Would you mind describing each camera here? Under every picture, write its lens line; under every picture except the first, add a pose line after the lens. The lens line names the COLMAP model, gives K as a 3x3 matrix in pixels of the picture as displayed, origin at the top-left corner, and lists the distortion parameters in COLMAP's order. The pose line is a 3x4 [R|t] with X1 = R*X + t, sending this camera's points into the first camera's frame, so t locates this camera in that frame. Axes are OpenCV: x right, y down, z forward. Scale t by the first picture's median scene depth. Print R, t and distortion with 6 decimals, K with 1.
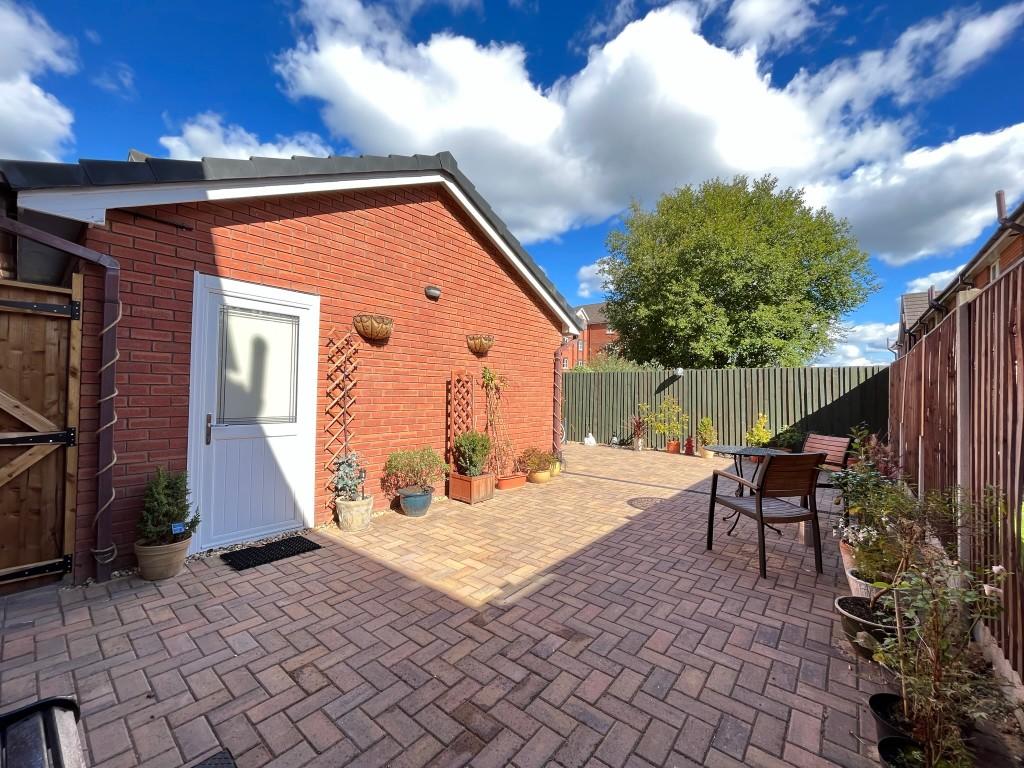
lens RADIAL K [[411.5, 0, 510.2], [0, 411.5, 386.4], [0, 0, 1]] dist [-0.006623, 0.000739]
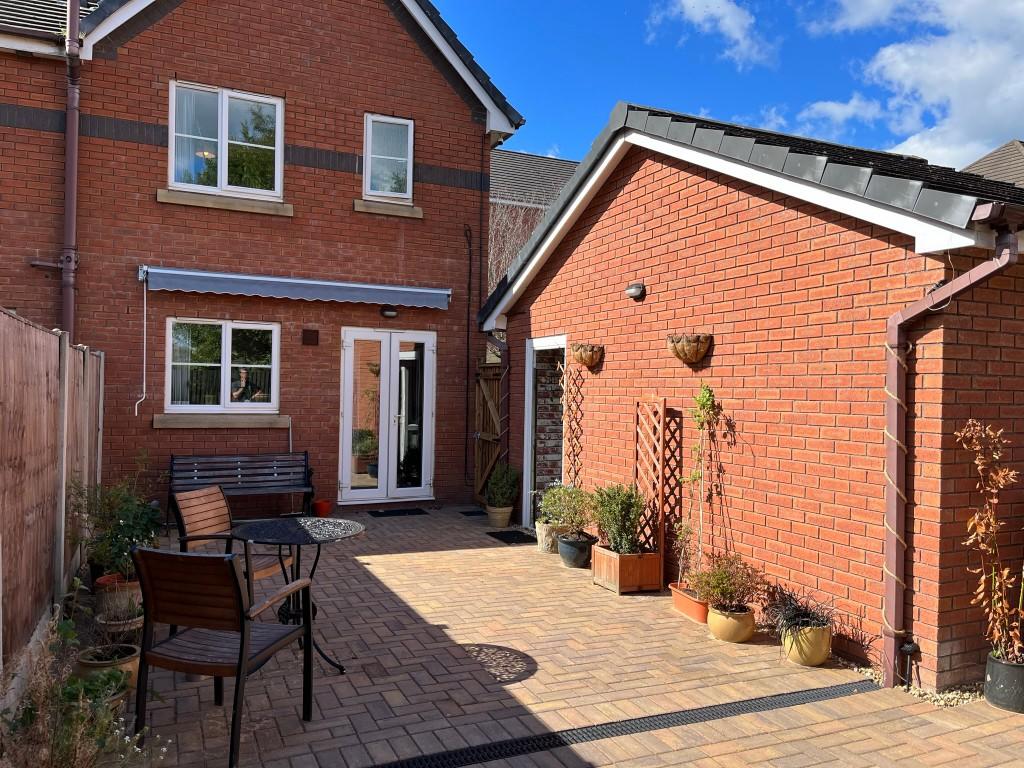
lens RADIAL K [[771.5, 0, 507.0], [0, 771.5, 385.3], [0, 0, 1]] dist [0.053623, -0.069148]
pose [[-0.442695, -0.037936, -0.895869, 1.237074], [-0.018086, 0.999279, -0.033378, -0.010098], [0.896490, 0.001426, -0.443062, 1.514392]]
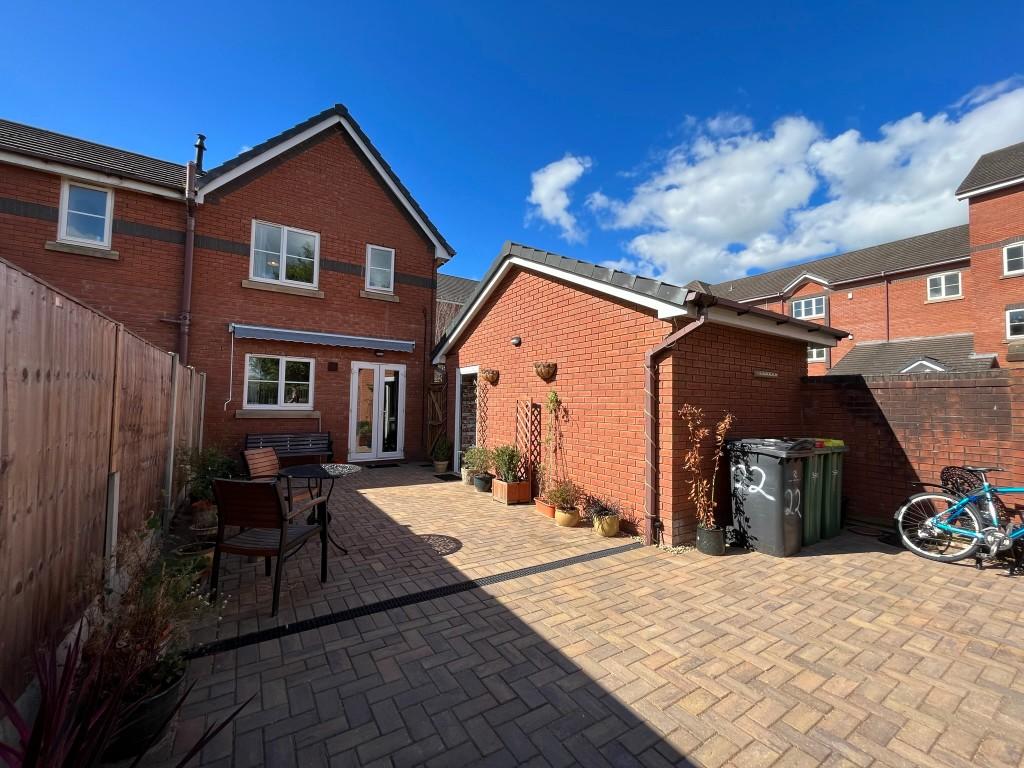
lens RADIAL K [[411.5, 0, 505.7], [0, 411.5, 384.5], [0, 0, 1]] dist [-0.006623, 0.000739]
pose [[-0.308795, -0.076411, -0.948054, 1.196036], [-0.012635, 0.997009, -0.076241, 0.022538], [0.951045, -0.011564, -0.308837, 1.495184]]
